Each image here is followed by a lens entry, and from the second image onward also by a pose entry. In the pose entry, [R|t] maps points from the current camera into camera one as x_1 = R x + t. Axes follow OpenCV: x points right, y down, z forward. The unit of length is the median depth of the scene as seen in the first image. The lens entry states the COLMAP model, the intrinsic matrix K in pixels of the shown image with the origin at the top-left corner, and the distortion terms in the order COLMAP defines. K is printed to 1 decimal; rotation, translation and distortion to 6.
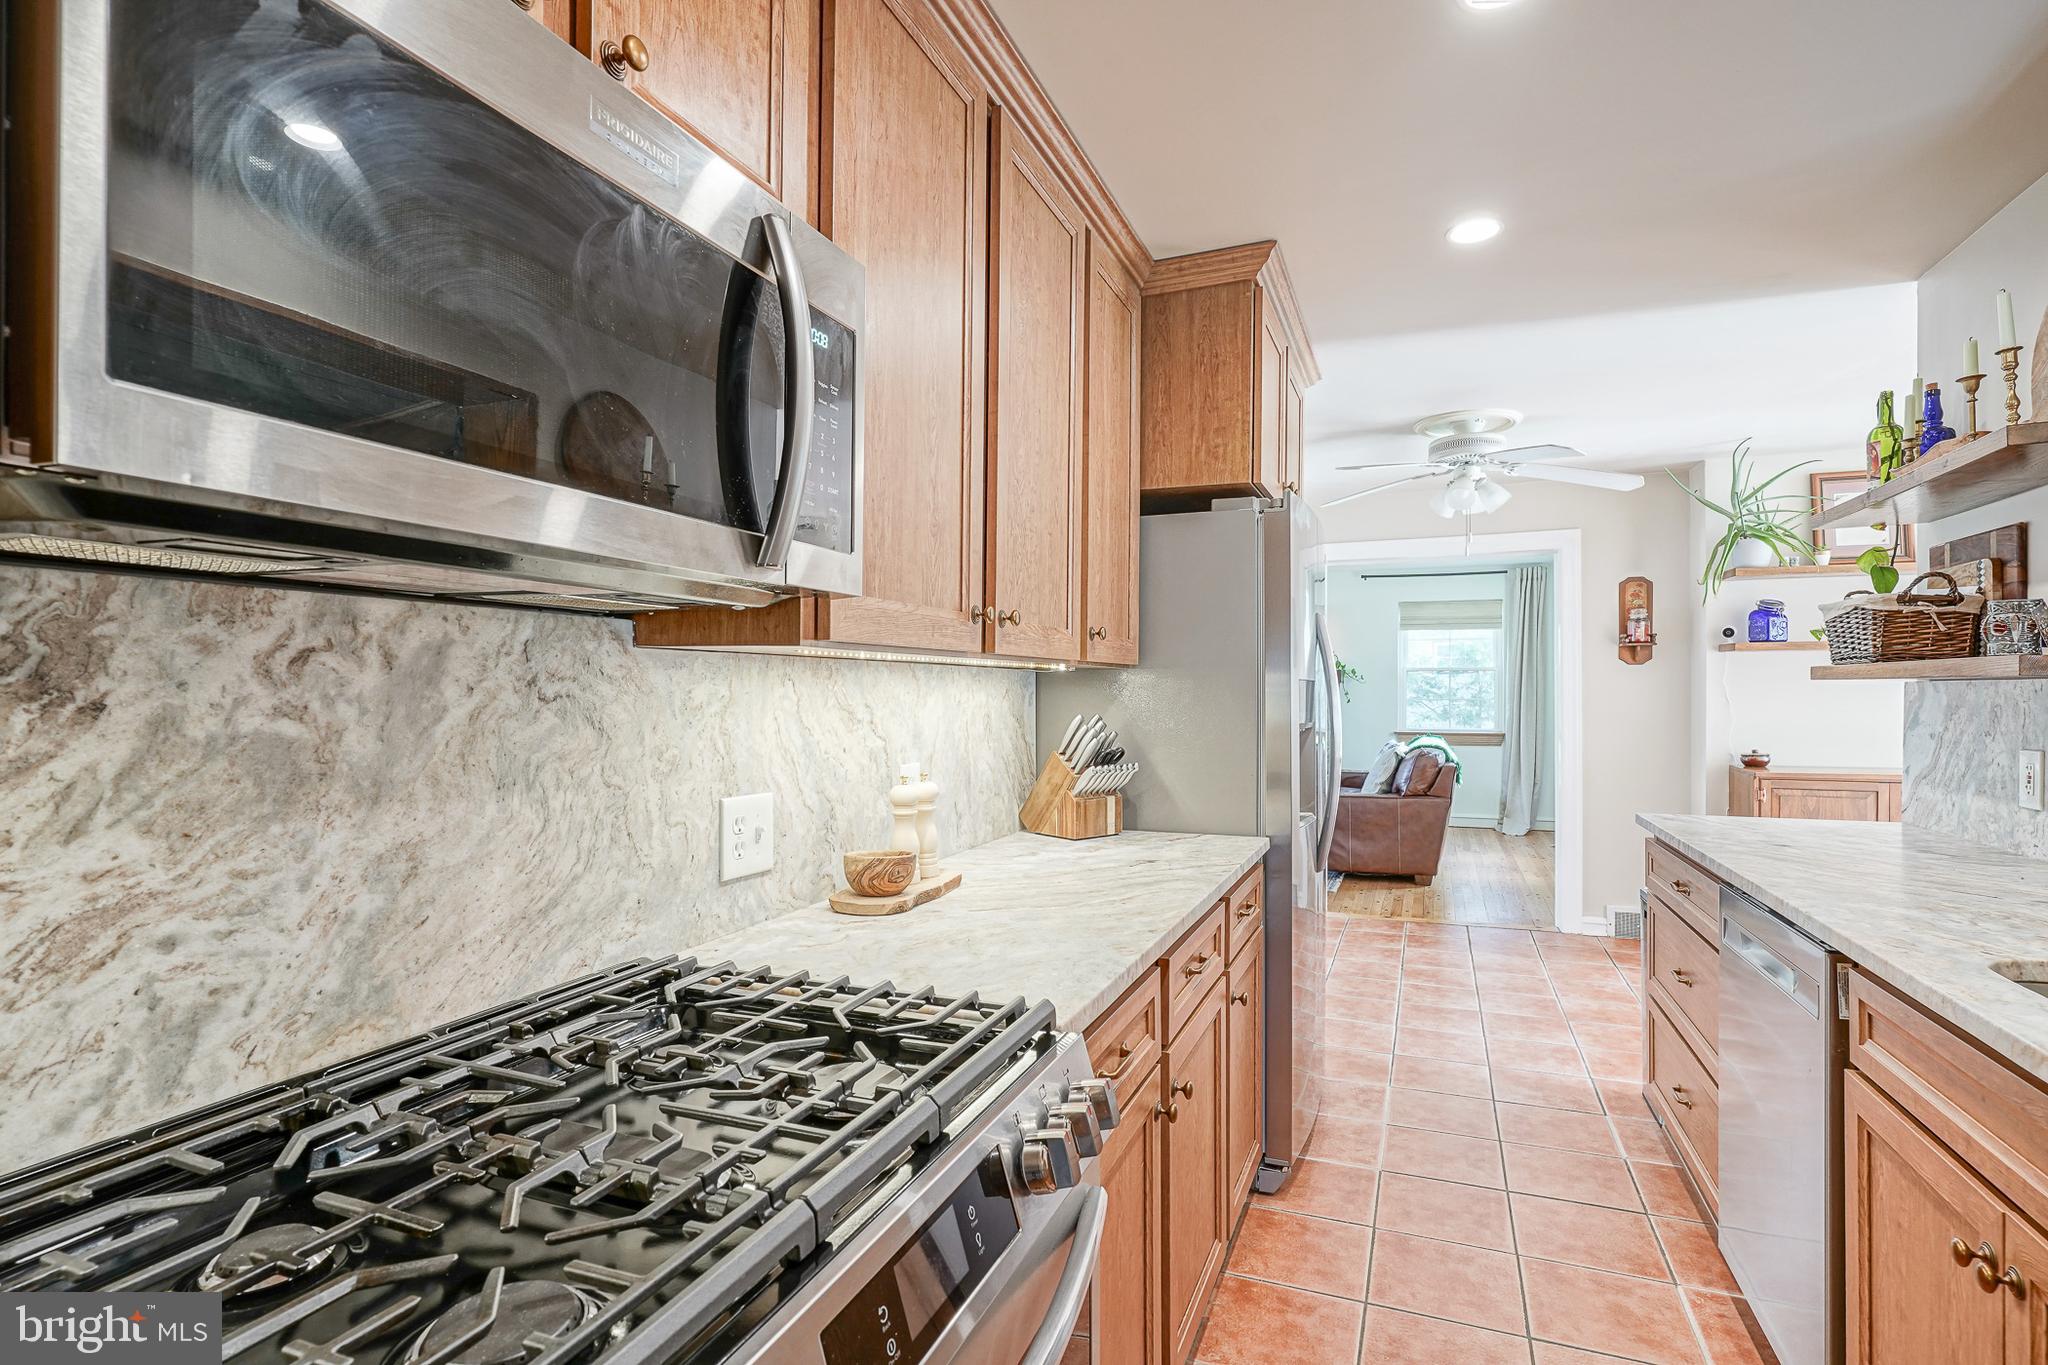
lens RADIAL K [[1001.3, 0, 1021.5], [0, 1001.3, 694.0], [0, 0, 1]] dist [-0.010746, 0.004619]
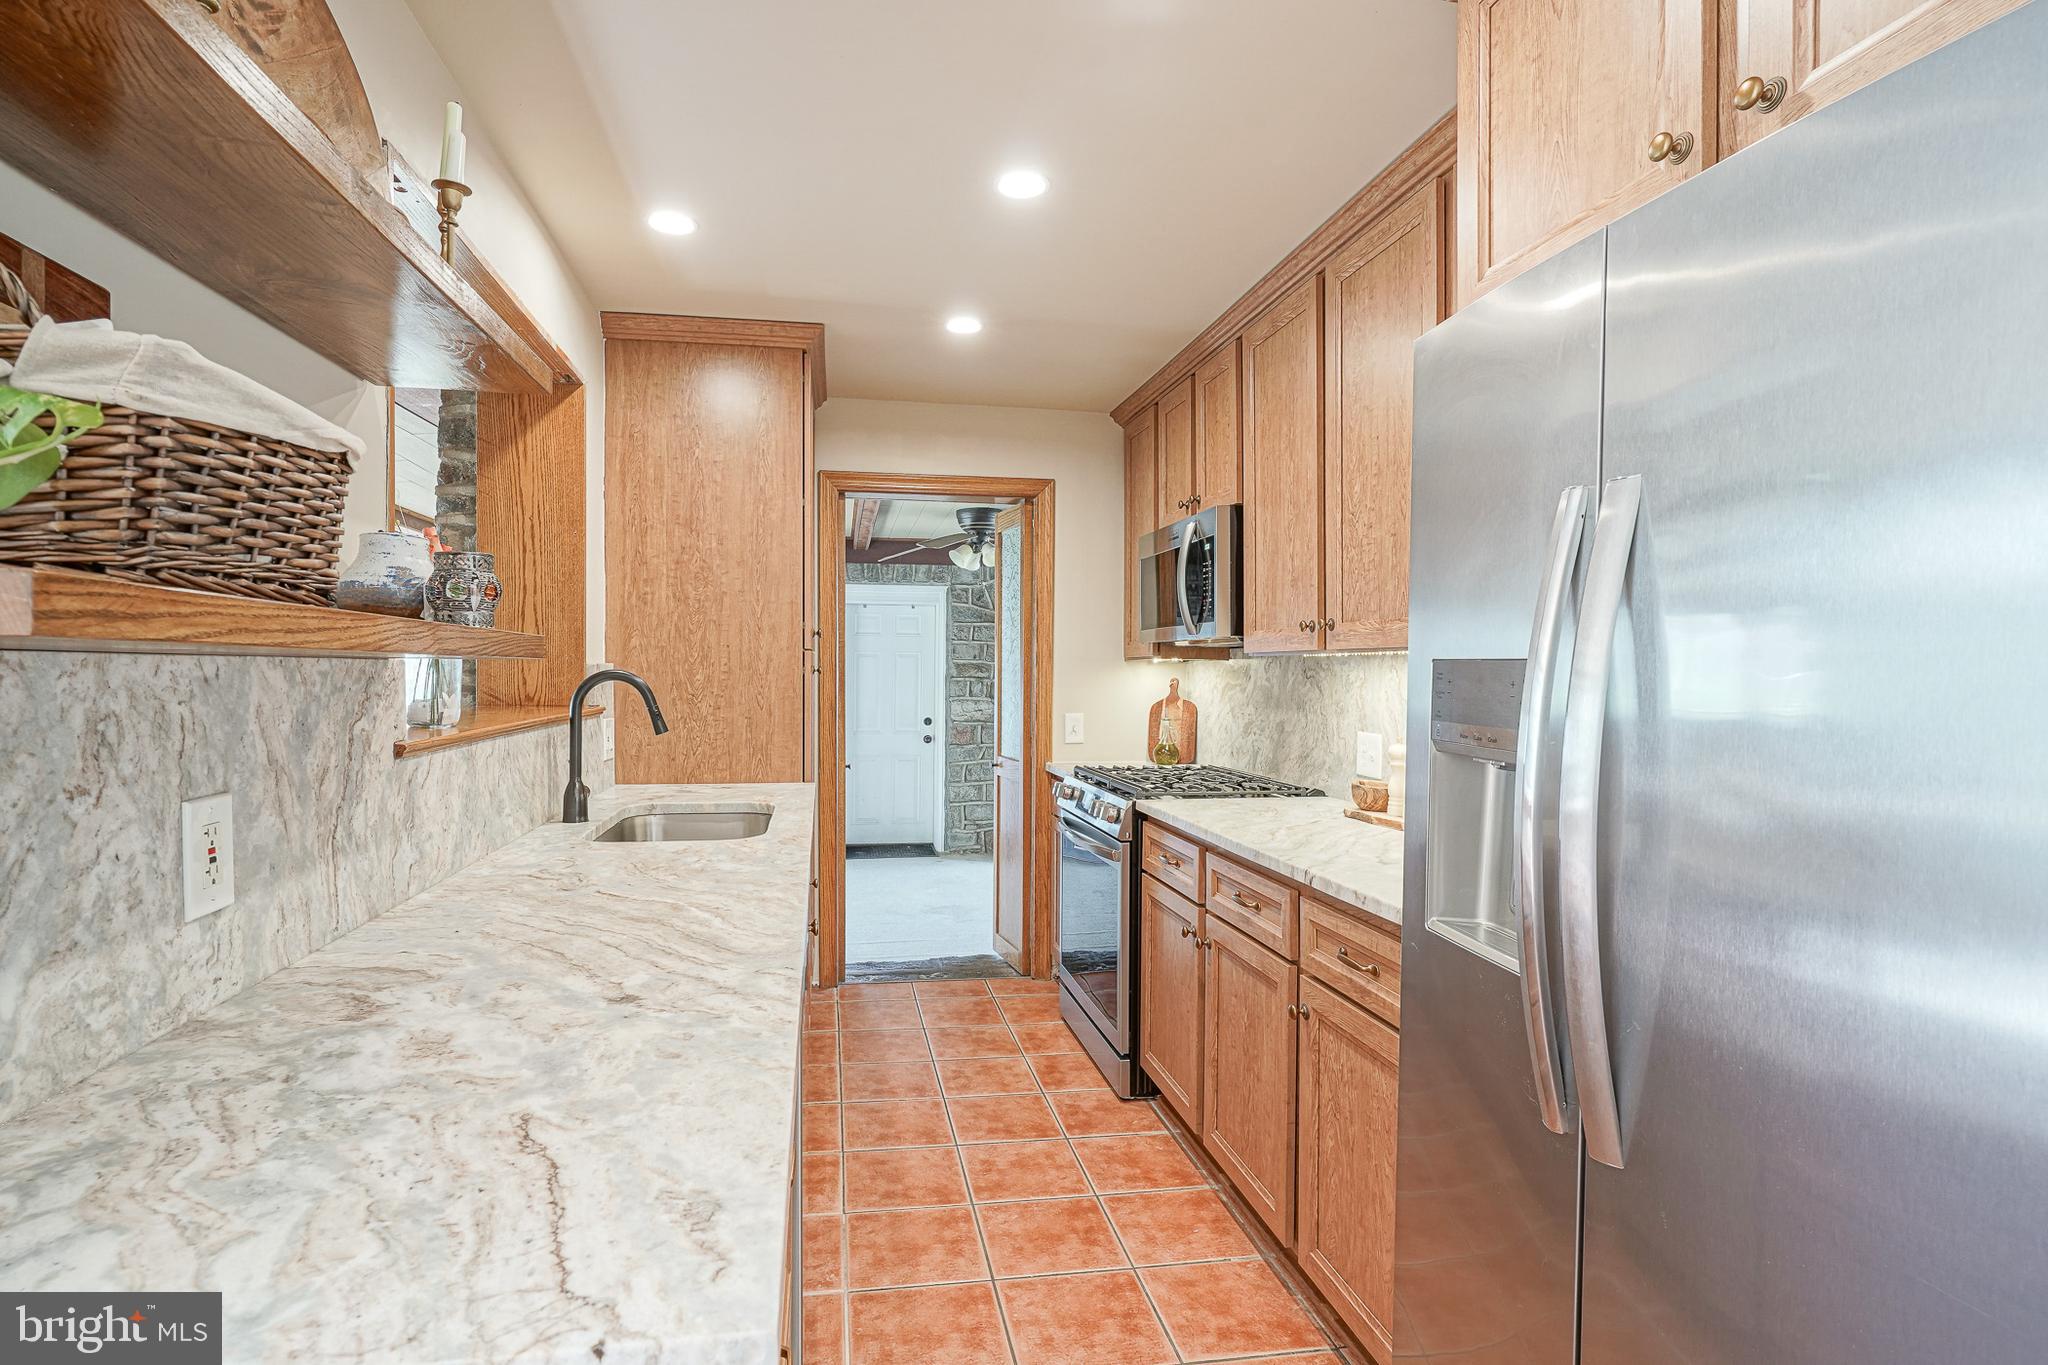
lens RADIAL K [[1001.3, 0, 1015.6], [0, 1001.3, 681.2], [0, 0, 1]] dist [-0.010746, 0.004619]
pose [[-0.838992, 0.003584, -0.544133, 0.850192], [-0.005572, 0.999869, 0.015177, -0.010976], [0.544116, 0.015765, -0.838862, 1.478914]]
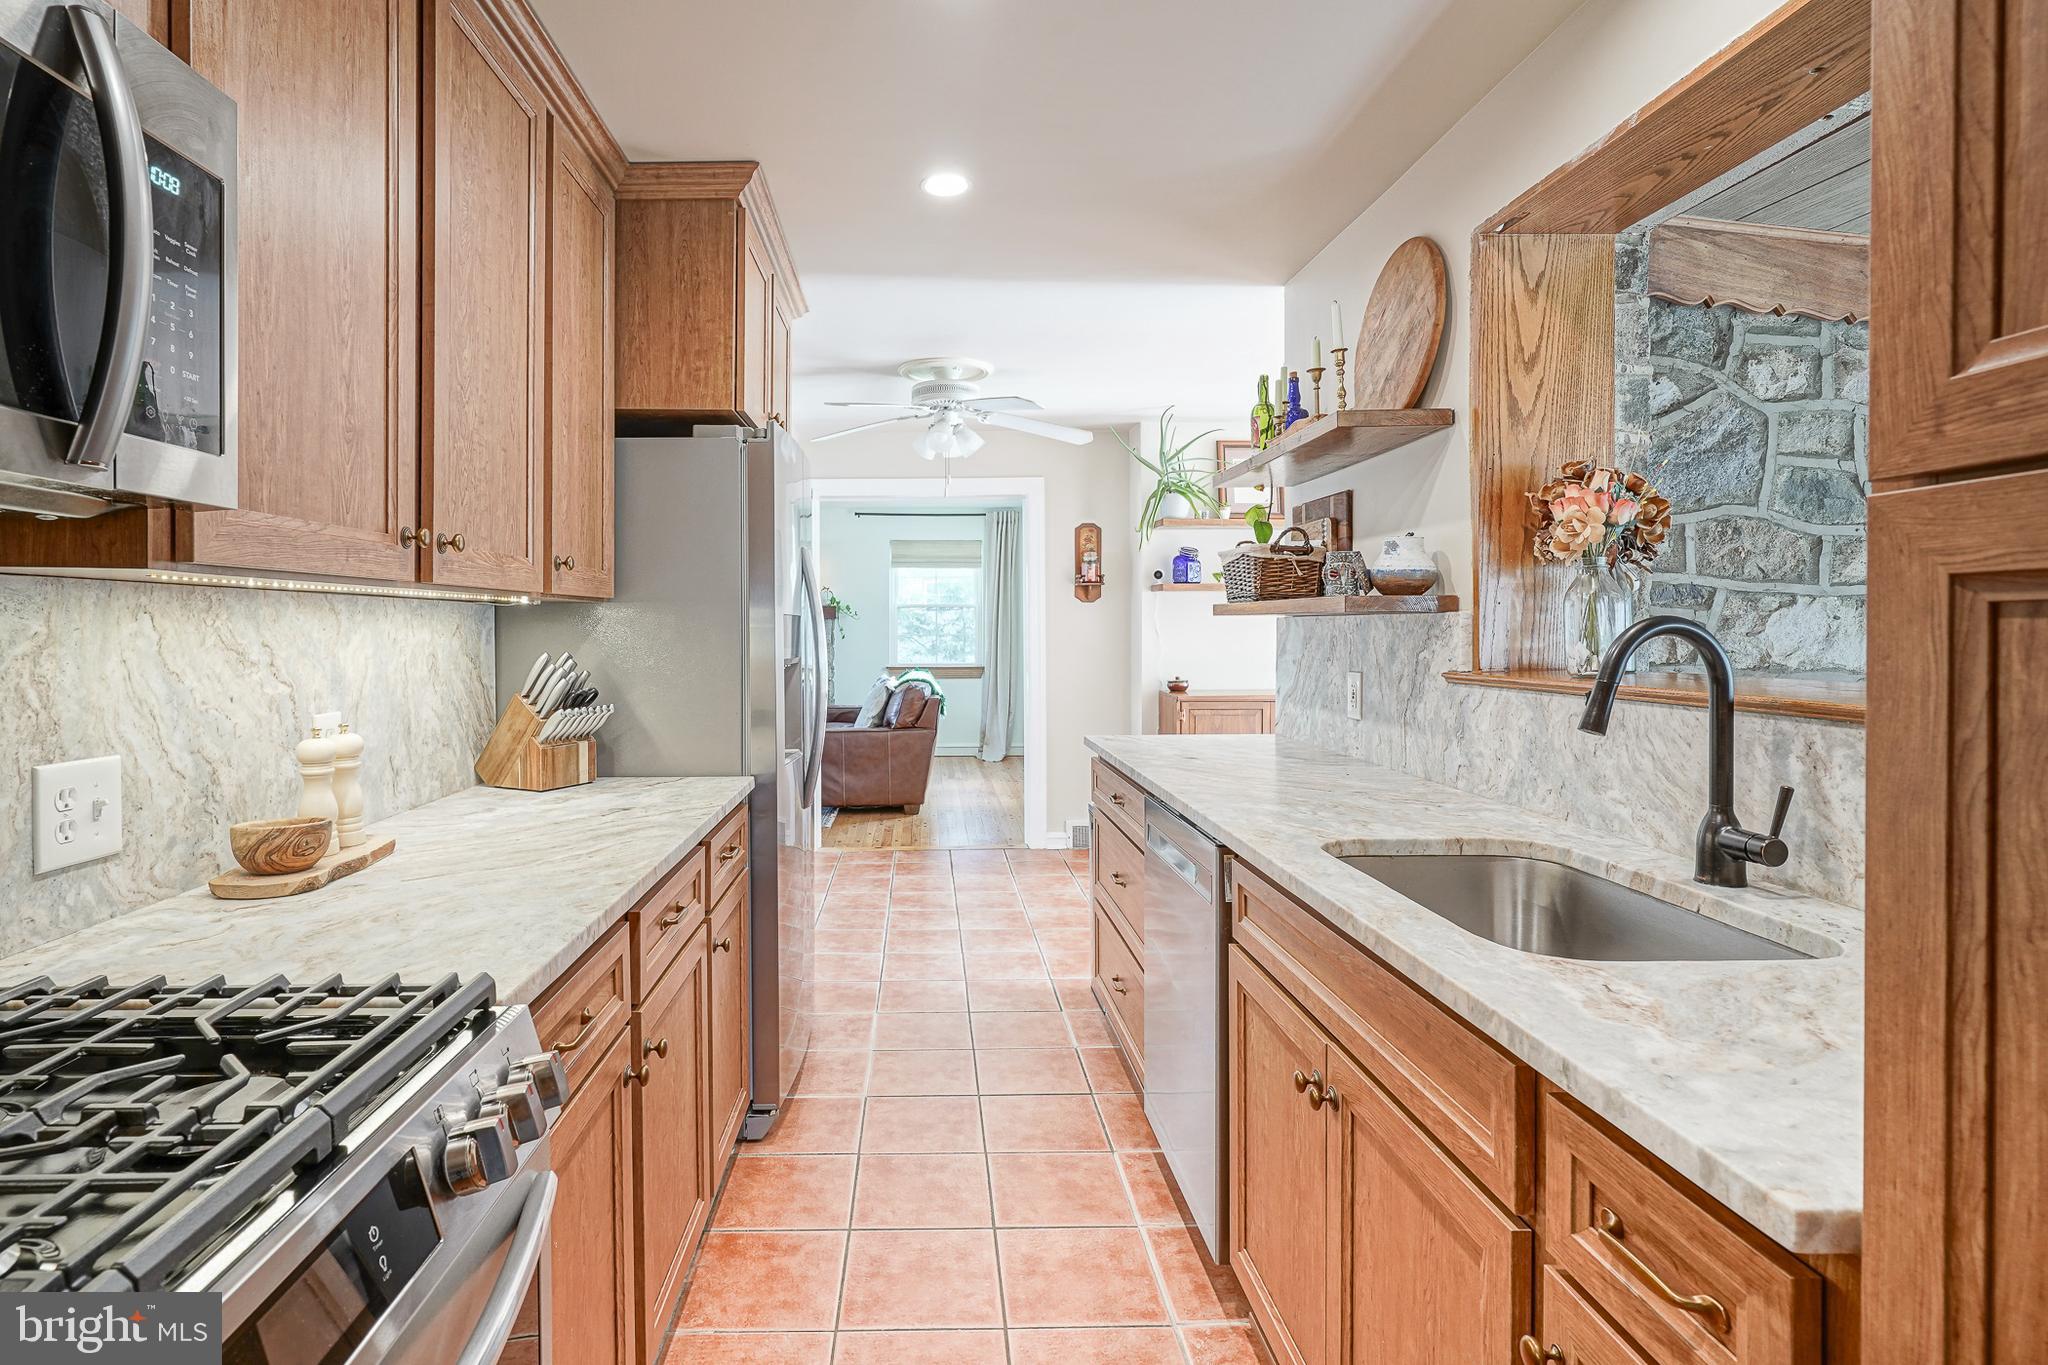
lens RADIAL K [[1039.1, 0, 932.6], [0, 1039.1, 640.4], [0, 0, 1]] dist [-0.010287, 0.005331]
pose [[0.922199, -0.007372, 0.386647, 0.017600], [0.003896, 0.999945, 0.009771, 0.001686], [-0.386697, -0.007505, 0.922176, 0.000917]]
